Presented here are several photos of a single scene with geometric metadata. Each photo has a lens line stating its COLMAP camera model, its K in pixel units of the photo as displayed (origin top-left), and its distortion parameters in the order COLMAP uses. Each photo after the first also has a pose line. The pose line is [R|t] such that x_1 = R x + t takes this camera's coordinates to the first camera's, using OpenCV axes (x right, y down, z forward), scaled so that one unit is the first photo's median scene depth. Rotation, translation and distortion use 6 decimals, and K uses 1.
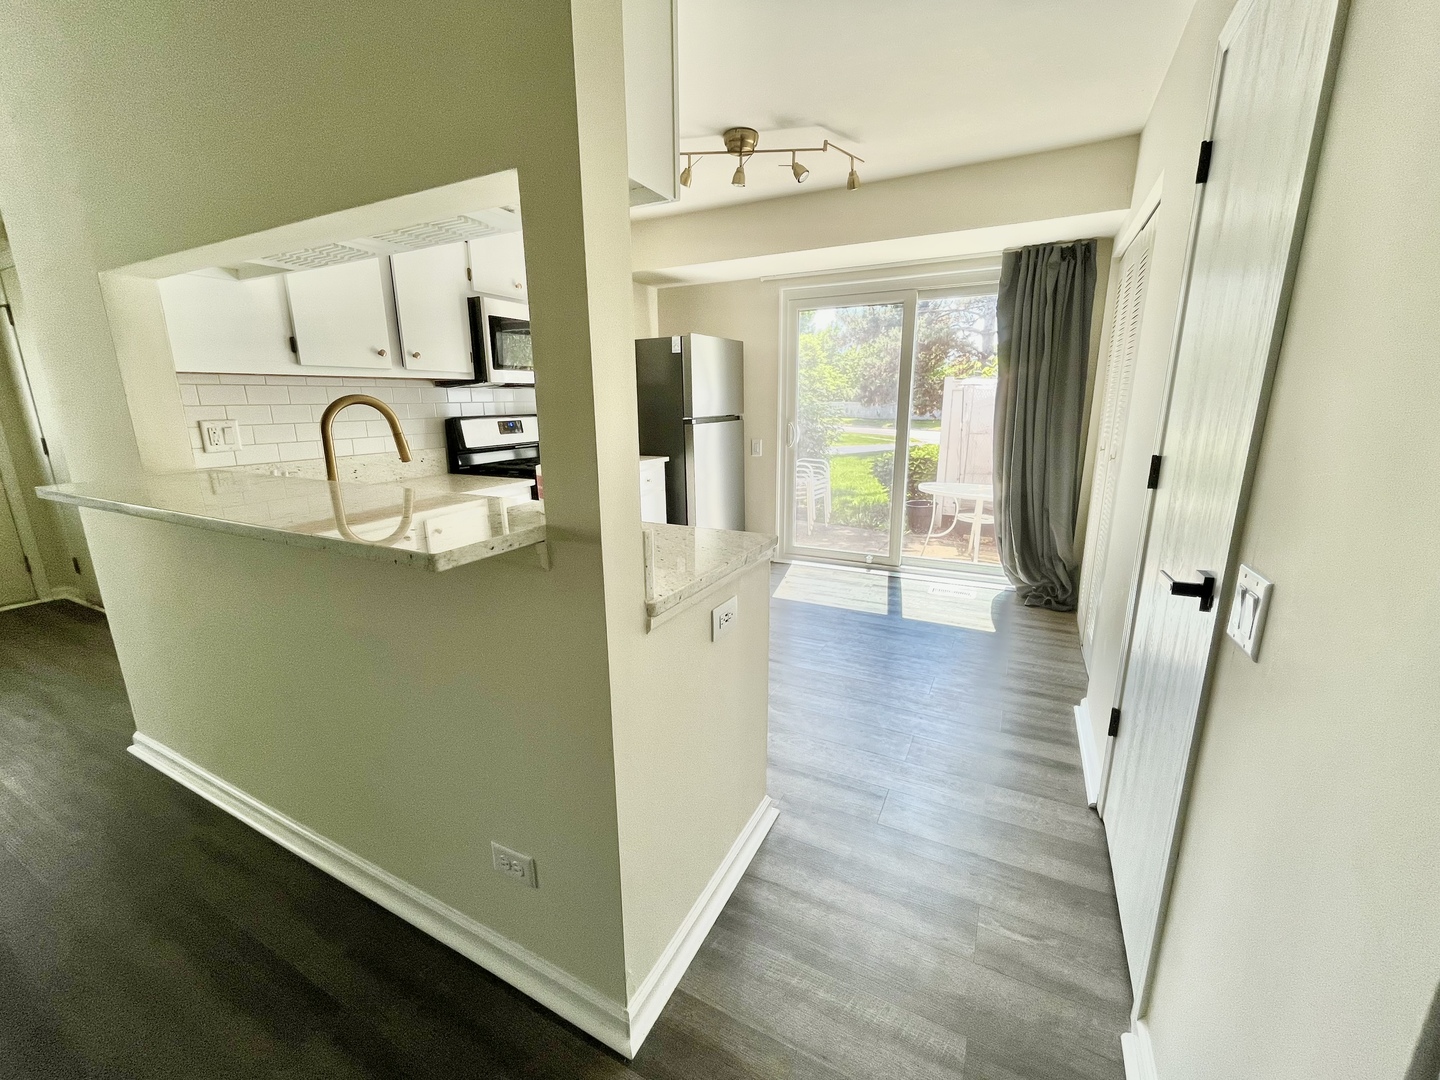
lens RADIAL K [[581.0, 0, 720.0], [0, 581.0, 540.0], [0, 0, 1]] dist [-0.003844, -0.000634]
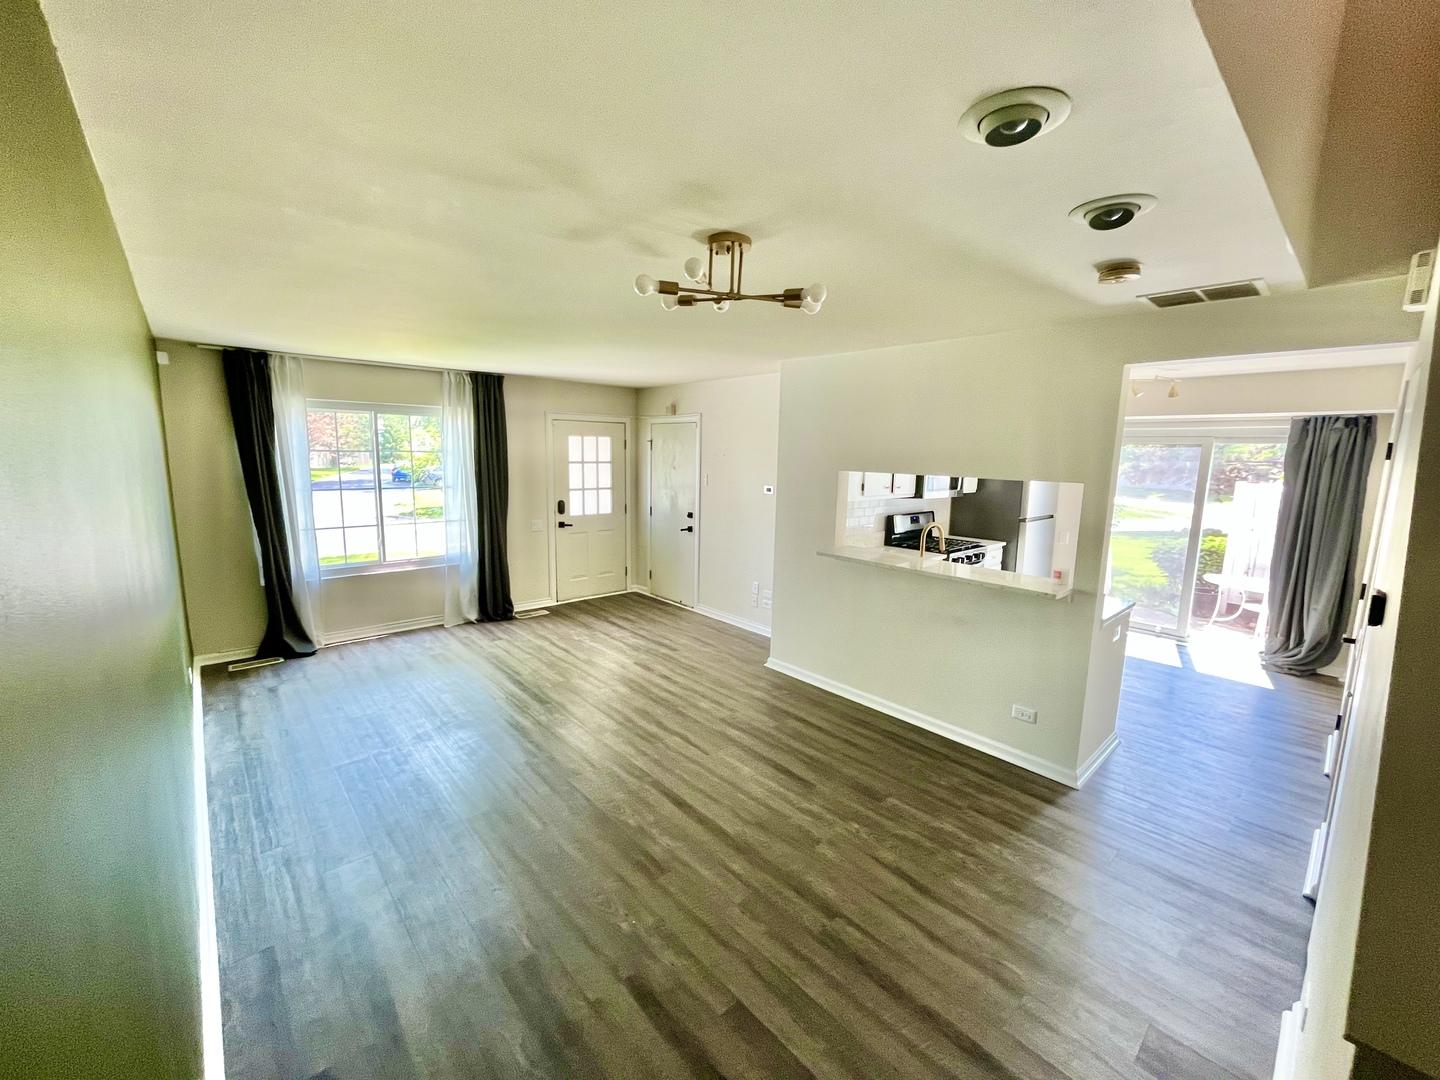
lens RADIAL K [[581.0, 0, 720.0], [0, 581.0, 540.0], [0, 0, 1]] dist [-0.003844, -0.000634]
pose [[0.934546, 0.080139, -0.346700, -0.265368], [-0.110459, 0.991513, -0.068561, 0.036133], [0.338263, 0.102370, 0.935467, -0.669095]]
